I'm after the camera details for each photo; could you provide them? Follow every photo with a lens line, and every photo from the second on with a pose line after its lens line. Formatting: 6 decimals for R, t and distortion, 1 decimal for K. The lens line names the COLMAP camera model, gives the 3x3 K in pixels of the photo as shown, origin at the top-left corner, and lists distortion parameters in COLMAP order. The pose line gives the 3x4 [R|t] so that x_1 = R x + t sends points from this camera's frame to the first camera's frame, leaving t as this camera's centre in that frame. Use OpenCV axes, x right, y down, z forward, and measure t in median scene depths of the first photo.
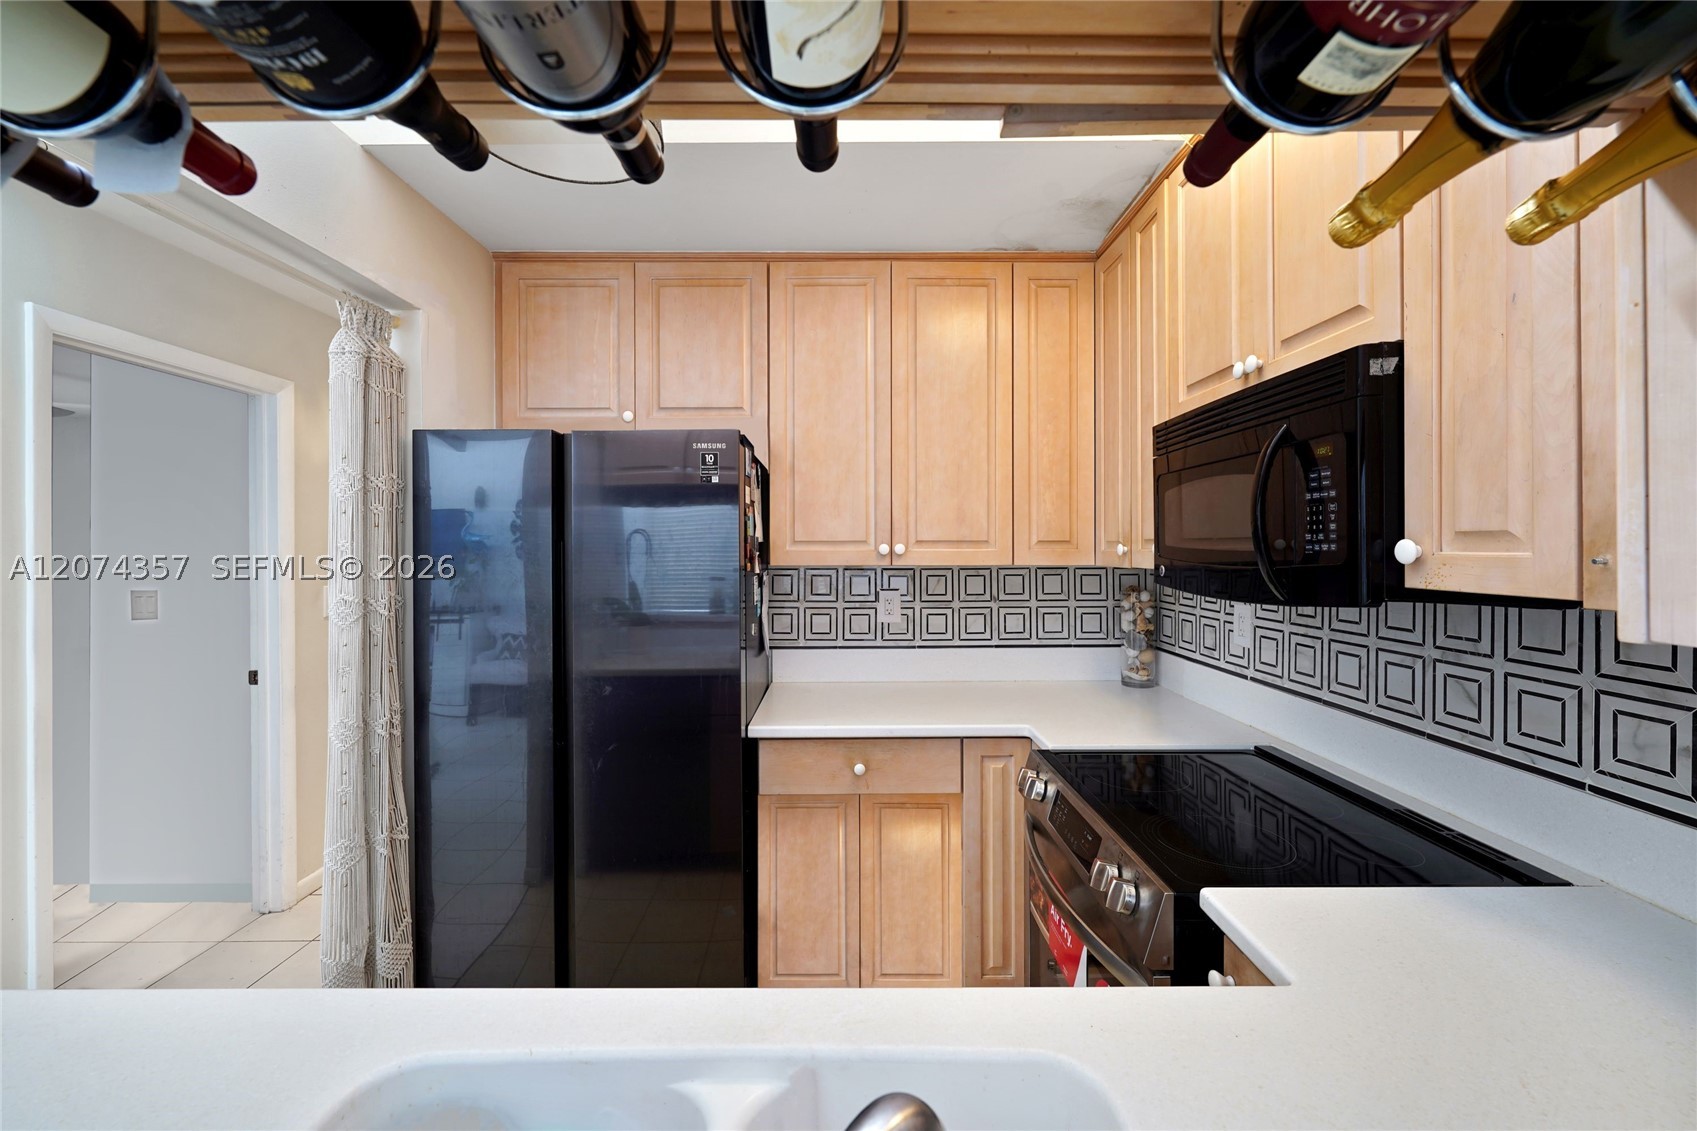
lens RADIAL K [[688.6, 0, 847.2], [0, 688.6, 551.3], [0, 0, 1]] dist [-0.002296, -0.000273]
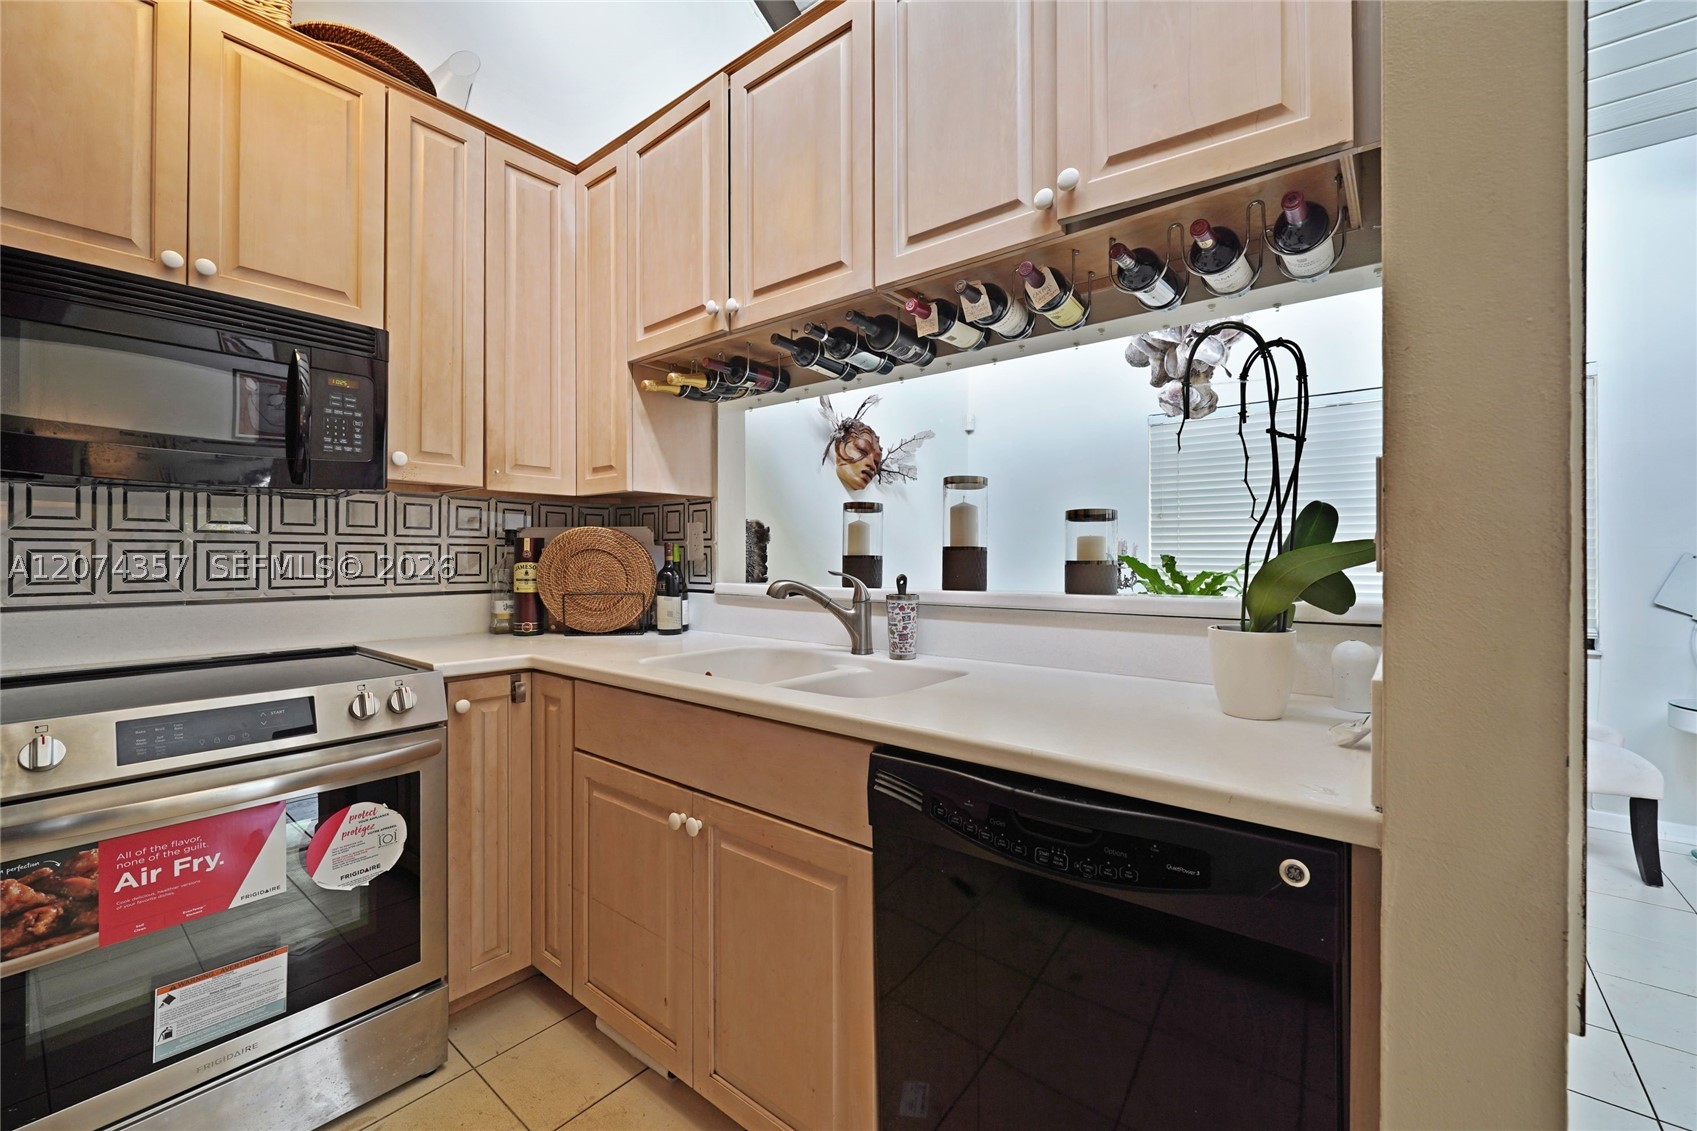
lens RADIAL K [[688.6, 0, 847.2], [0, 688.6, 551.3], [0, 0, 1]] dist [-0.002296, -0.000273]
pose [[-0.777235, 0.004194, 0.629196, -0.962932], [0.003010, 0.999991, -0.002948, 0.199856], [-0.629203, -0.000398, -0.777241, 1.335546]]
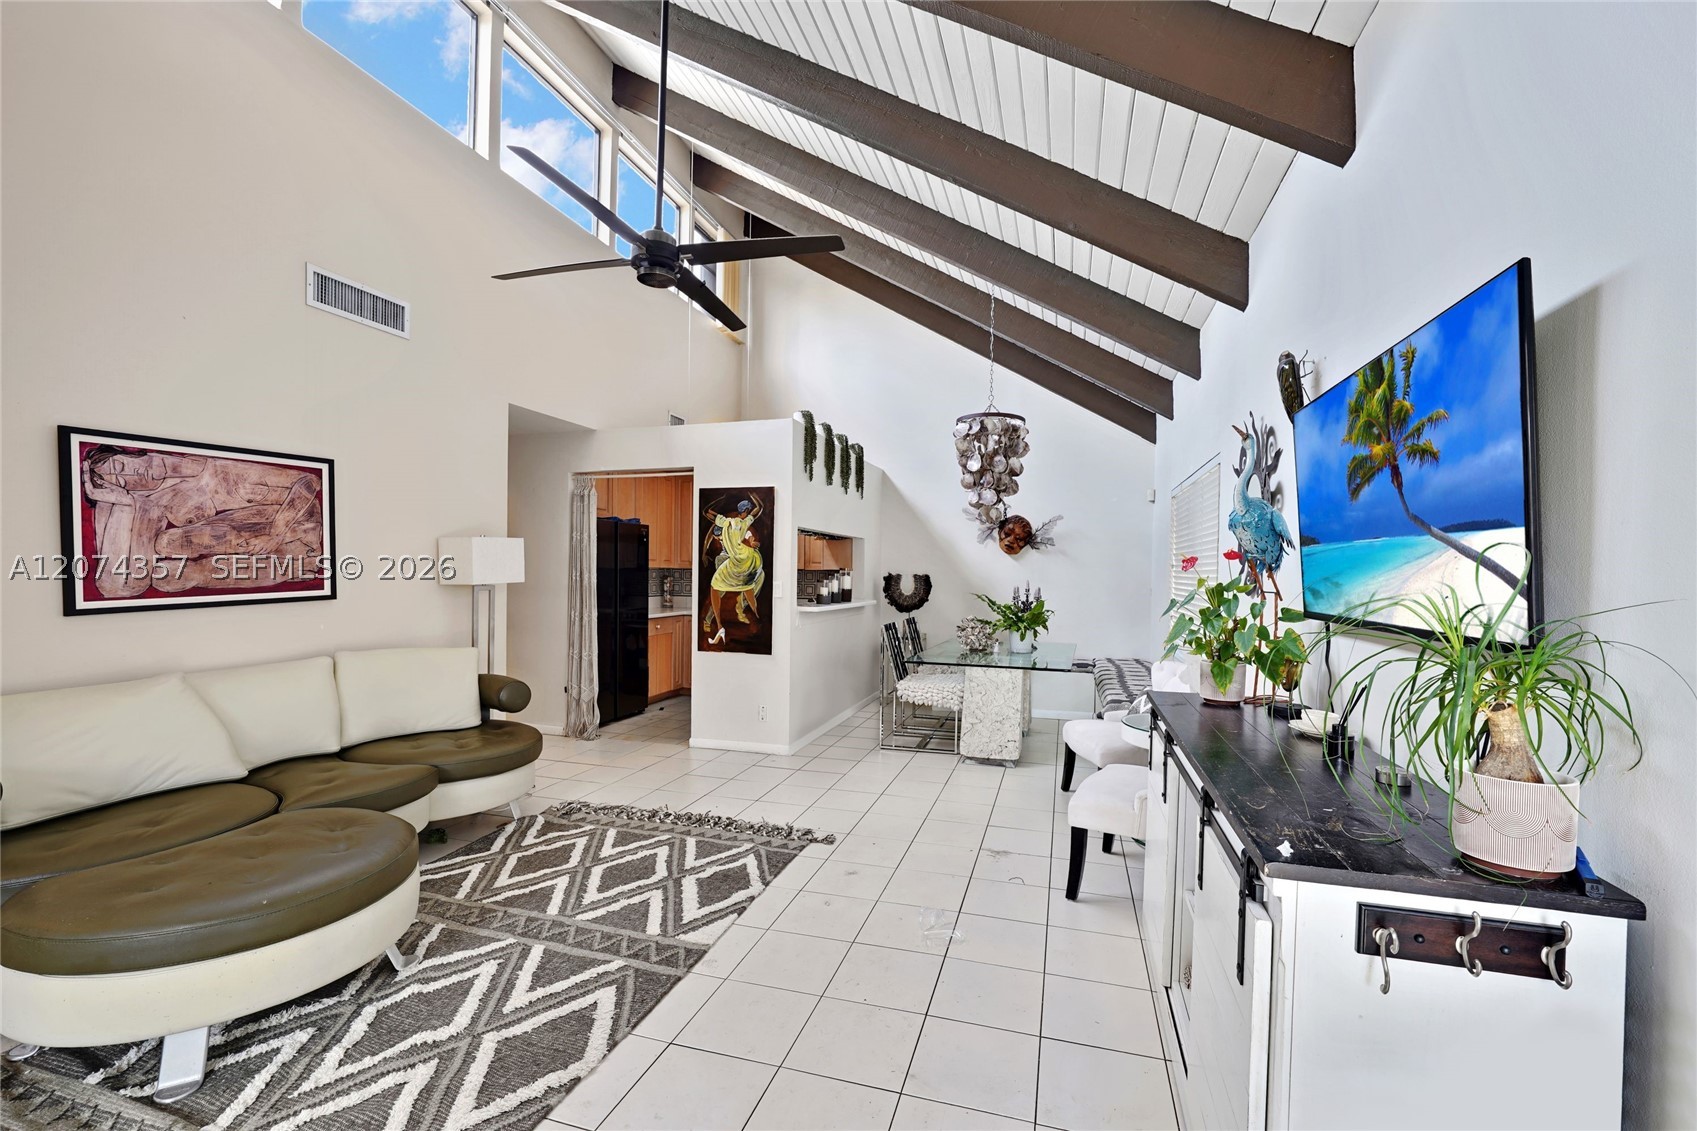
lens RADIAL K [[693.1, 0, 853.6], [0, 693.1, 579.6], [0, 0, 1]] dist [-0.002785, 0.000447]
pose [[0.294583, -0.003709, 0.955619, -4.701928], [-0.006461, 0.999962, 0.005873, 0.095926], [-0.955604, -0.007904, 0.294547, -1.456054]]
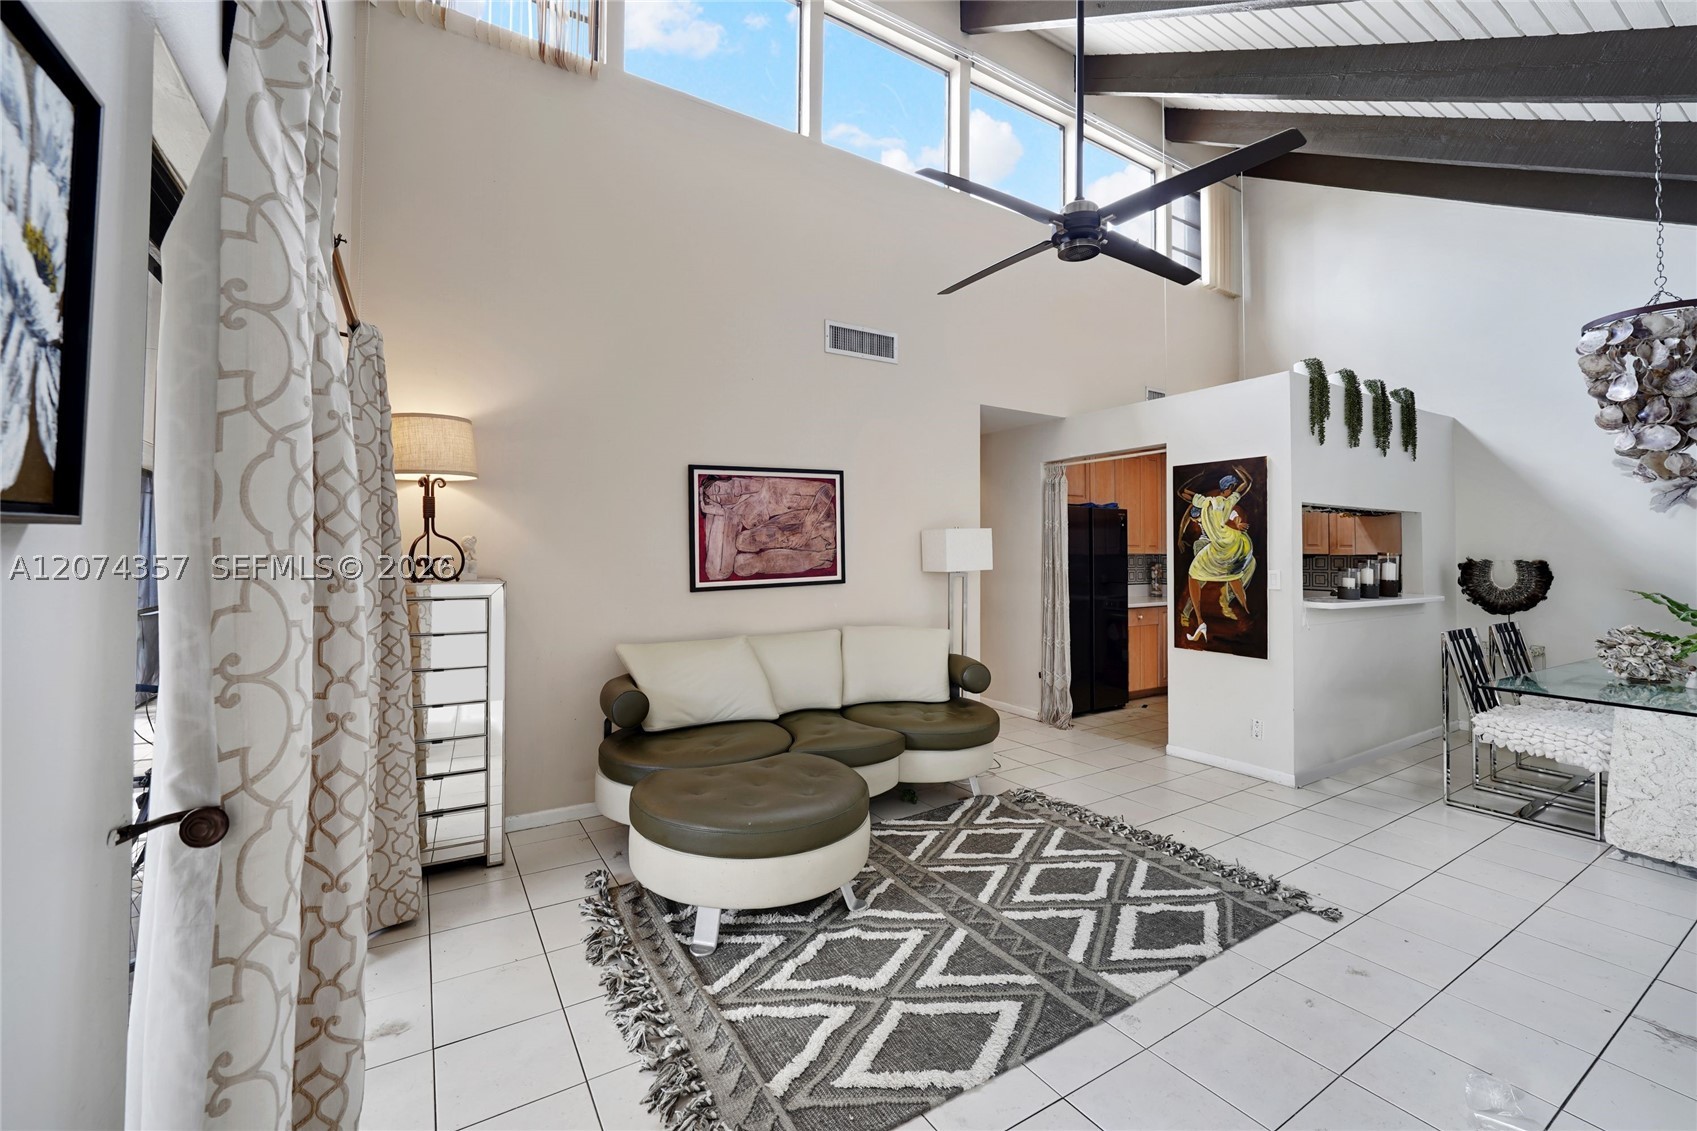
lens RADIAL K [[688.2, 0, 848.7], [0, 688.2, 536.8], [0, 0, 1]] dist [-0.018559, 0.006337]
pose [[0.851337, 0.018504, 0.524293, -4.436221], [-0.002644, 0.999516, -0.030982, 0.080136], [-0.524613, 0.024990, 0.850974, -1.564839]]
